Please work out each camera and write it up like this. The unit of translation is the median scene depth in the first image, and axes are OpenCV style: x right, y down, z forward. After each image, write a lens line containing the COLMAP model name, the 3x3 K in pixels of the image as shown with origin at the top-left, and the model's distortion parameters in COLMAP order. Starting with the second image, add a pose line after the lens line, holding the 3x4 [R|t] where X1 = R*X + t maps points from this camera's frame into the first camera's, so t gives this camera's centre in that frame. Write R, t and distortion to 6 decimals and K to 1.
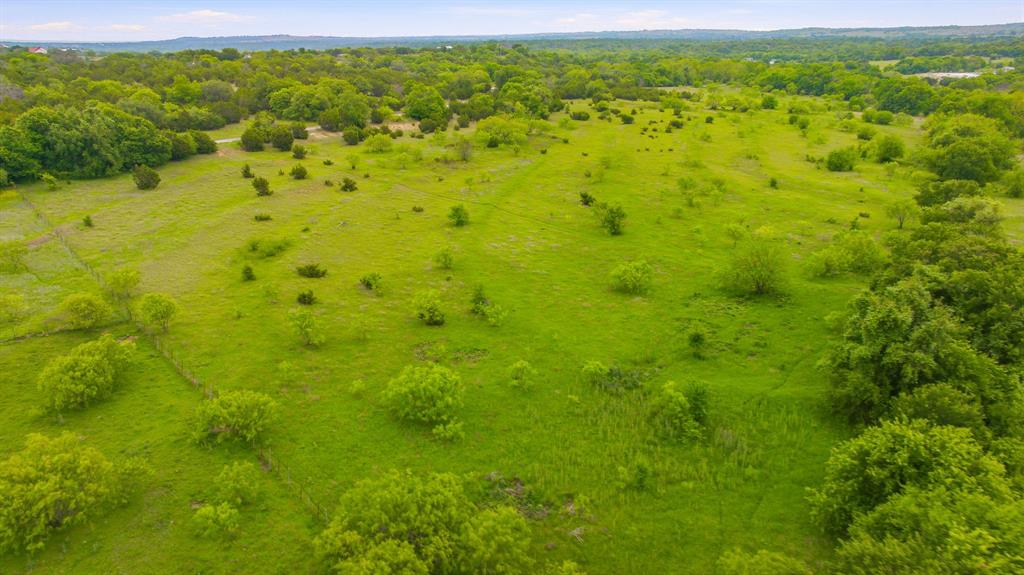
lens RADIAL K [[717.3, 0, 516.0], [0, 717.3, 284.5], [0, 0, 1]] dist [-0.038701, 0.030197]
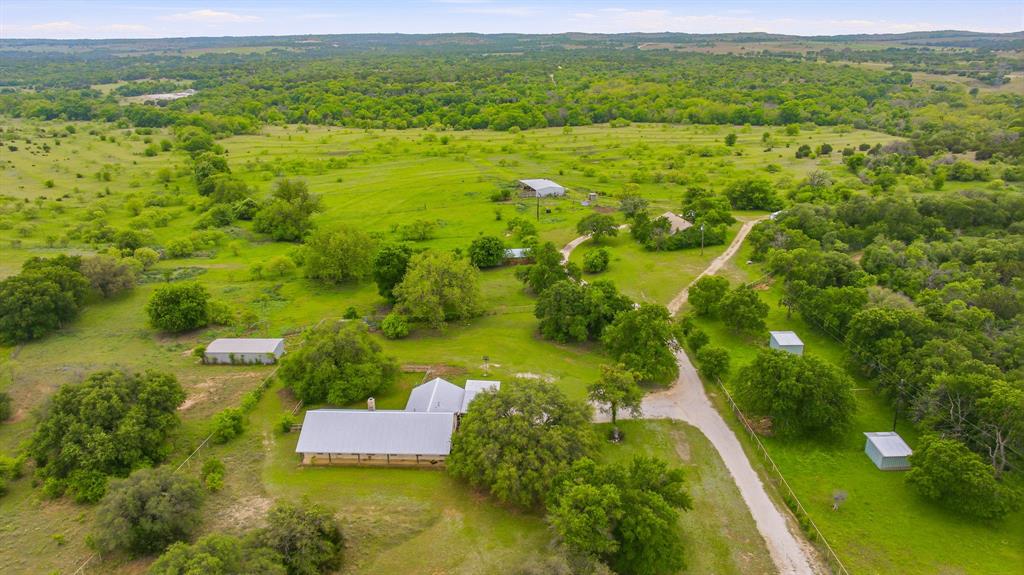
lens RADIAL K [[717.3, 0, 516.0], [0, 717.3, 284.5], [0, 0, 1]] dist [-0.038701, 0.030197]
pose [[0.536293, -0.270105, 0.799646, -0.760653], [0.276021, 0.951444, 0.136262, 0.219210], [-0.797623, 0.147643, 0.584807, -1.088780]]
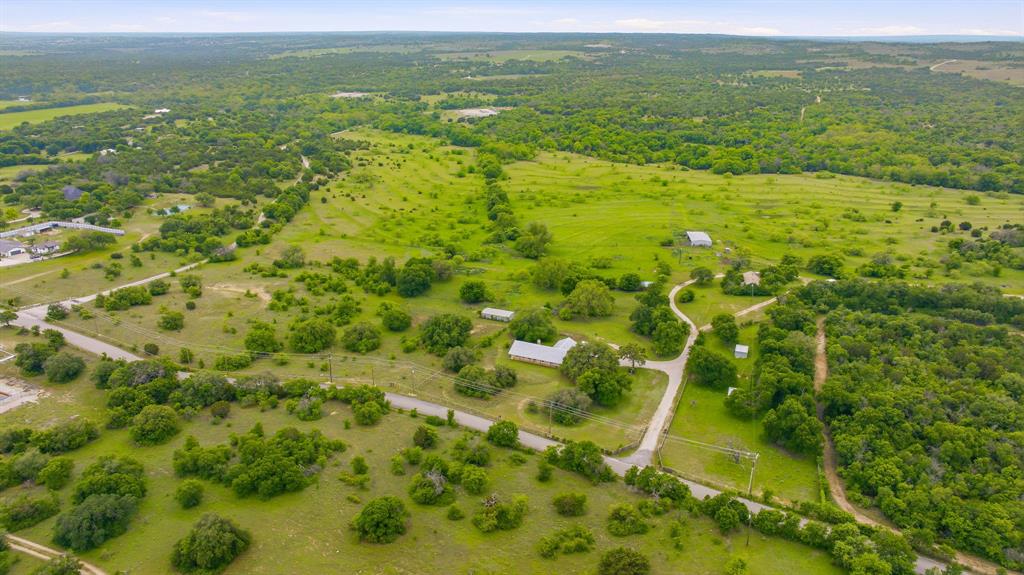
lens RADIAL K [[717.3, 0, 516.0], [0, 717.3, 284.5], [0, 0, 1]] dist [-0.038701, 0.030197]
pose [[0.814719, -0.182955, 0.550236, -1.137084], [0.177824, 0.982029, 0.063229, 0.153358], [-0.551916, 0.046331, 0.832612, -1.717884]]
